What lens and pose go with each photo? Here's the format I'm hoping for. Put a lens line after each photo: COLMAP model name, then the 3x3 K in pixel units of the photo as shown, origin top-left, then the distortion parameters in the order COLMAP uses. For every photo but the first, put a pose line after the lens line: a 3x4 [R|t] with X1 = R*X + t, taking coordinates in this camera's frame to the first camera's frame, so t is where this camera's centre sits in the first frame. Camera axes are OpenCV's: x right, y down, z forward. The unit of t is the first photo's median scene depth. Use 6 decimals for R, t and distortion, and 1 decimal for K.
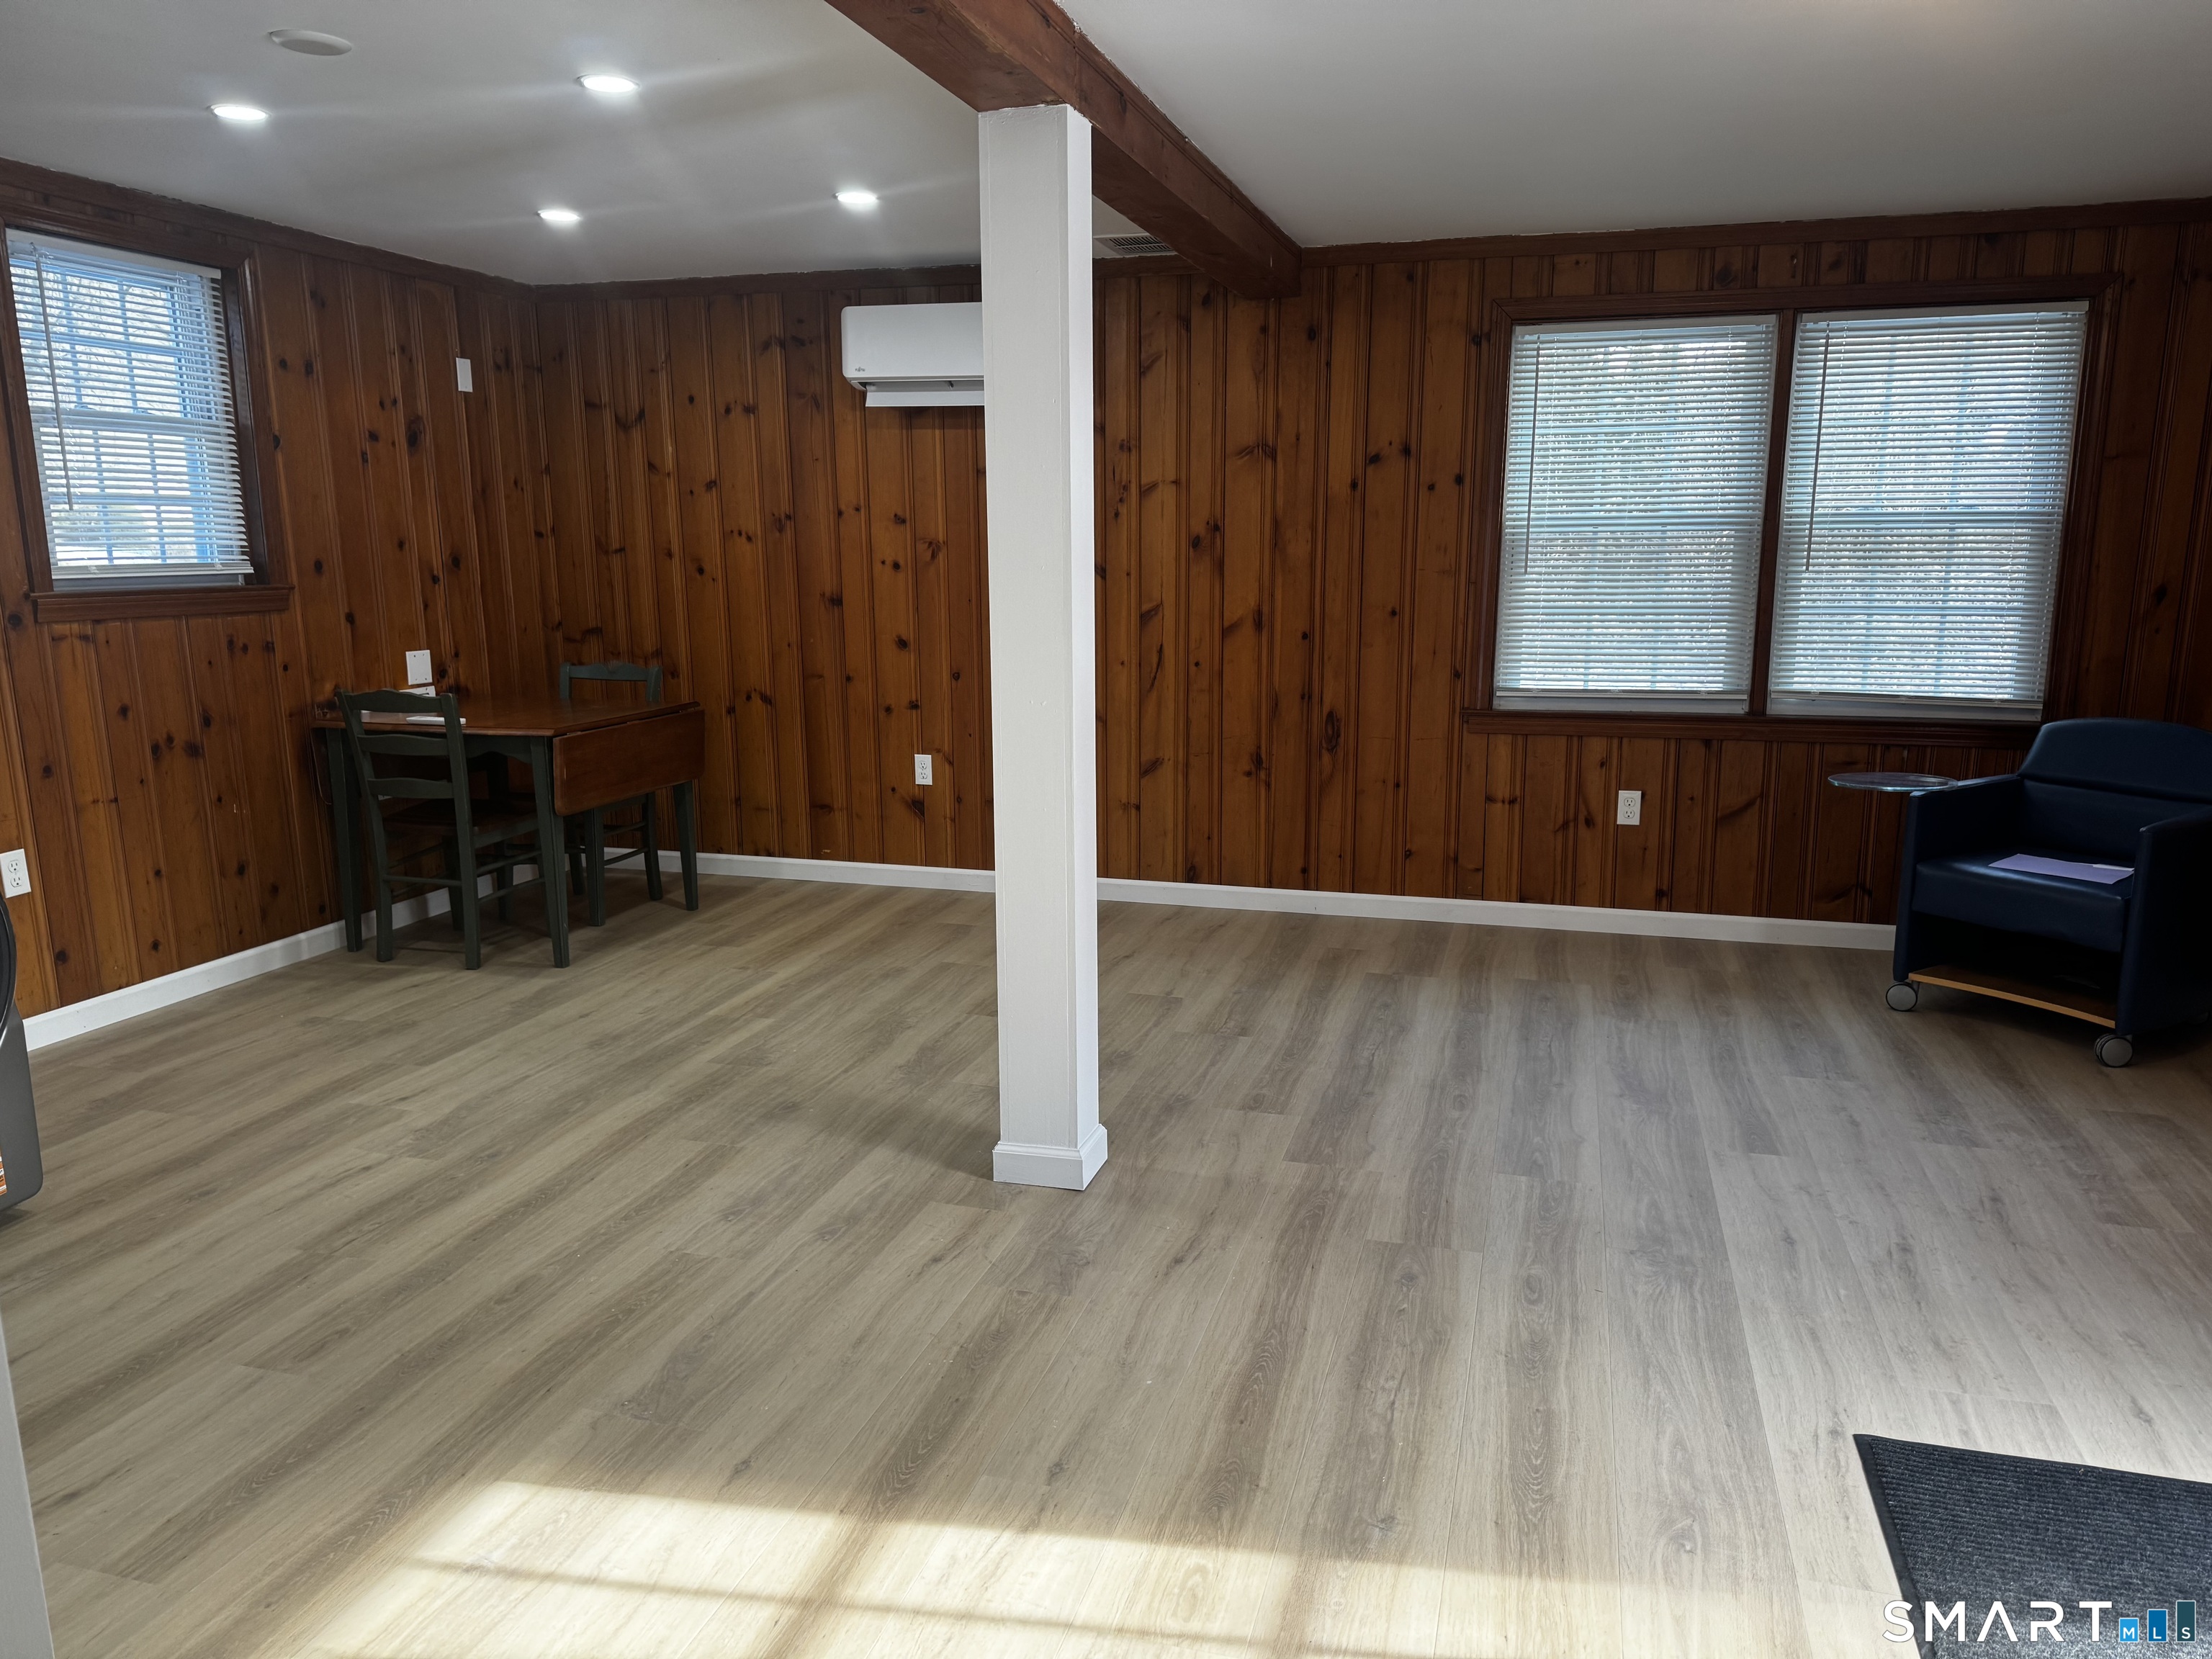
lens RADIAL K [[1543.8, 0, 1106.7], [0, 1543.8, 839.0], [0, 0, 1]] dist [0.115296, -0.128078]
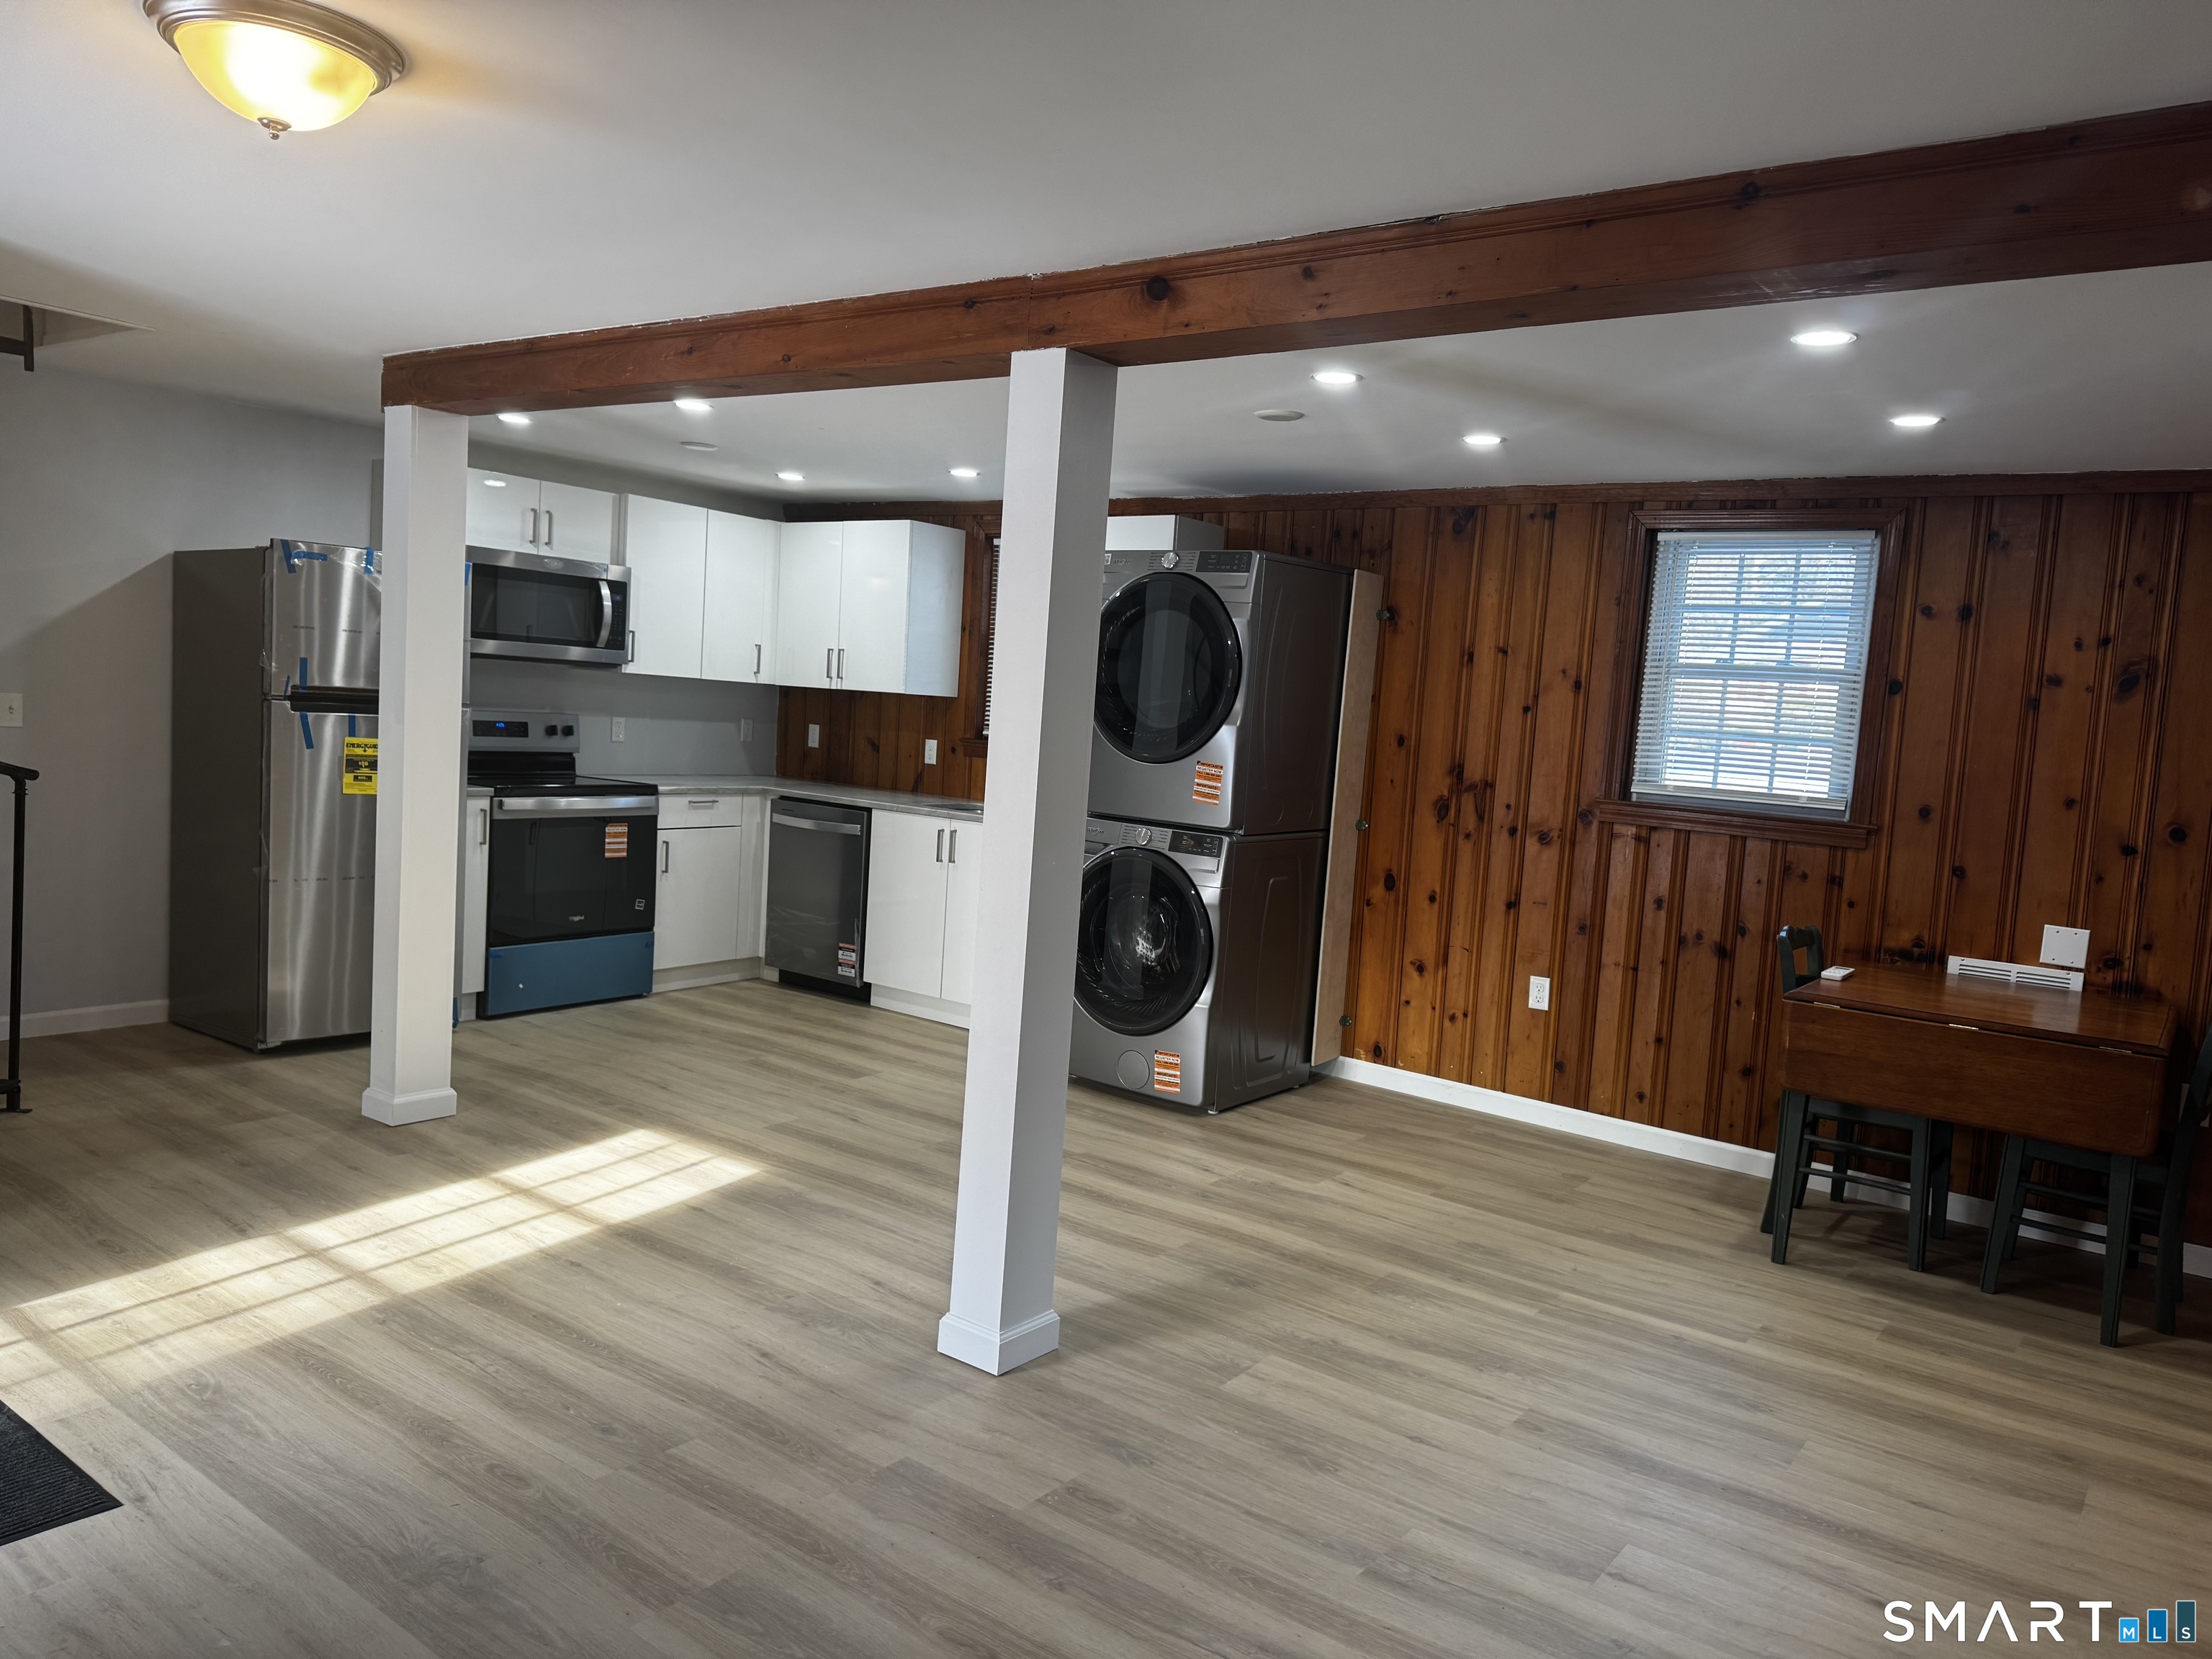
lens RADIAL K [[1543.8, 0, 1106.7], [0, 1543.8, 839.0], [0, 0, 1]] dist [0.115296, -0.128078]
pose [[-0.351772, 0.063023, -0.933962, 0.732518], [-0.245186, 0.956695, 0.156904, -0.236525], [0.903405, 0.284188, -0.321086, 1.096571]]
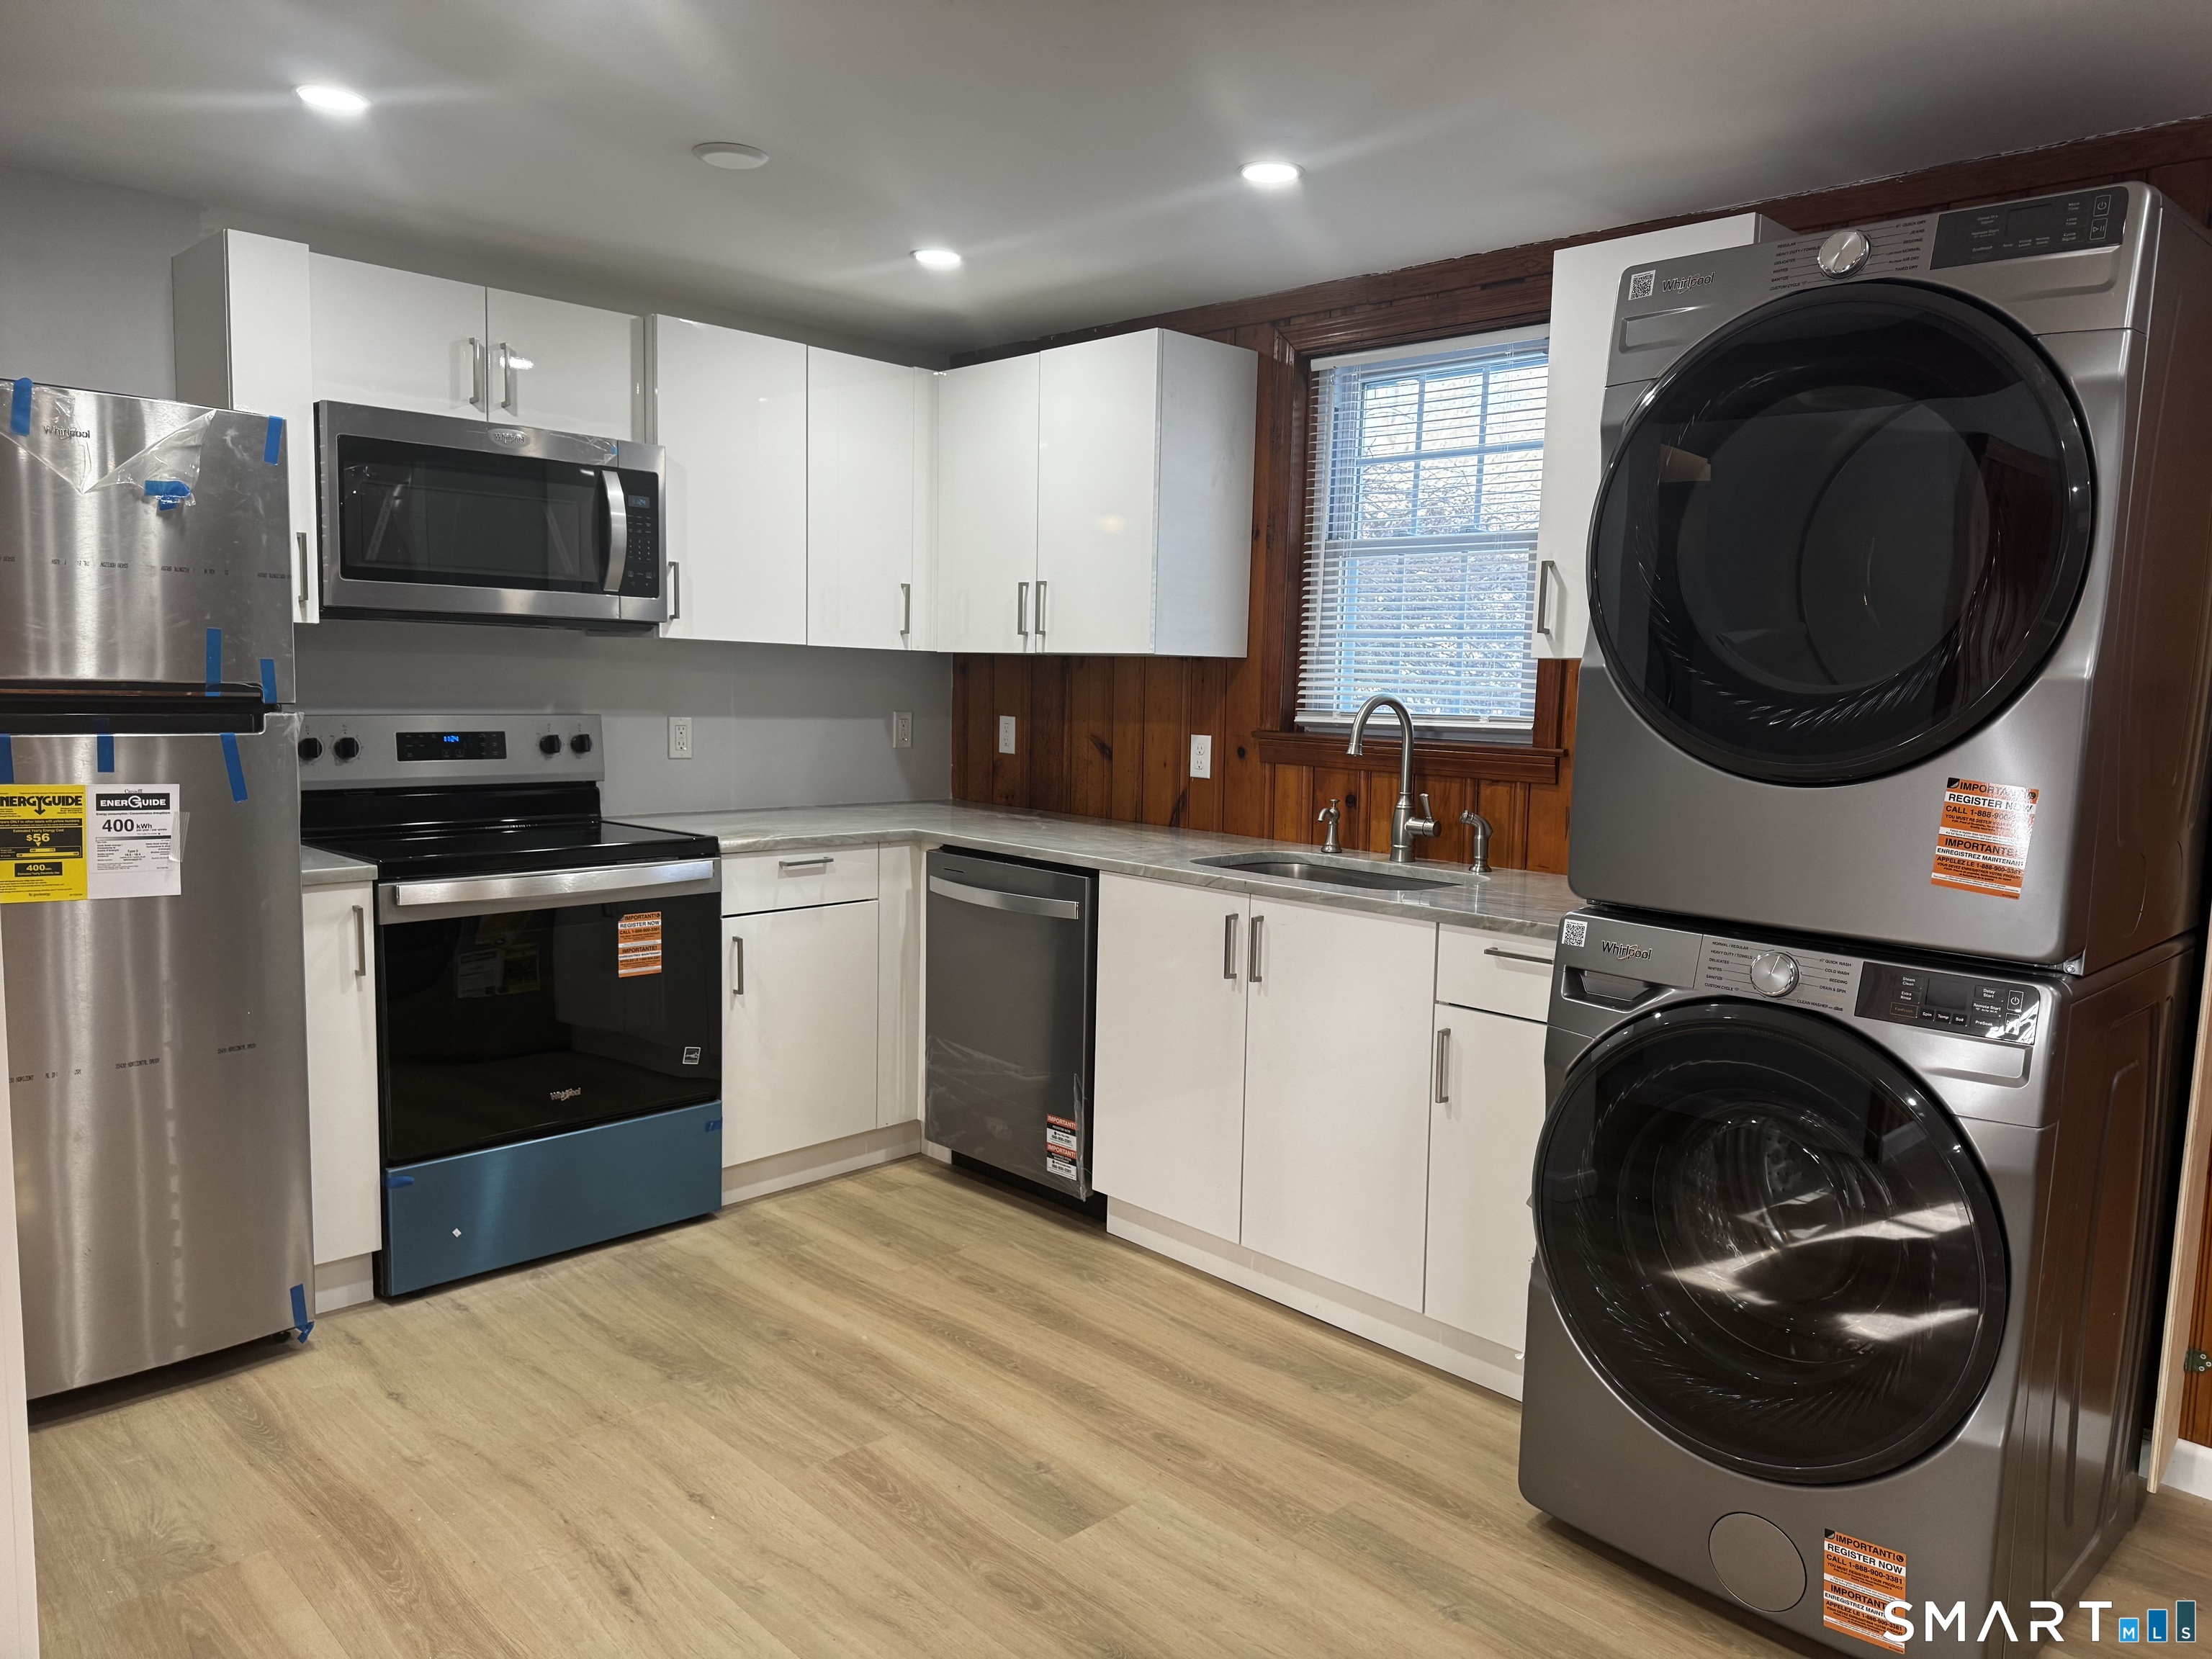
lens RADIAL K [[1543.8, 0, 1106.7], [0, 1543.8, 839.0], [0, 0, 1]] dist [0.115296, -0.128078]
pose [[-0.493825, 0.084976, -0.865399, 0.019065], [-0.191847, 0.960043, 0.203744, -0.142639], [0.848134, 0.266638, -0.457791, 0.724902]]
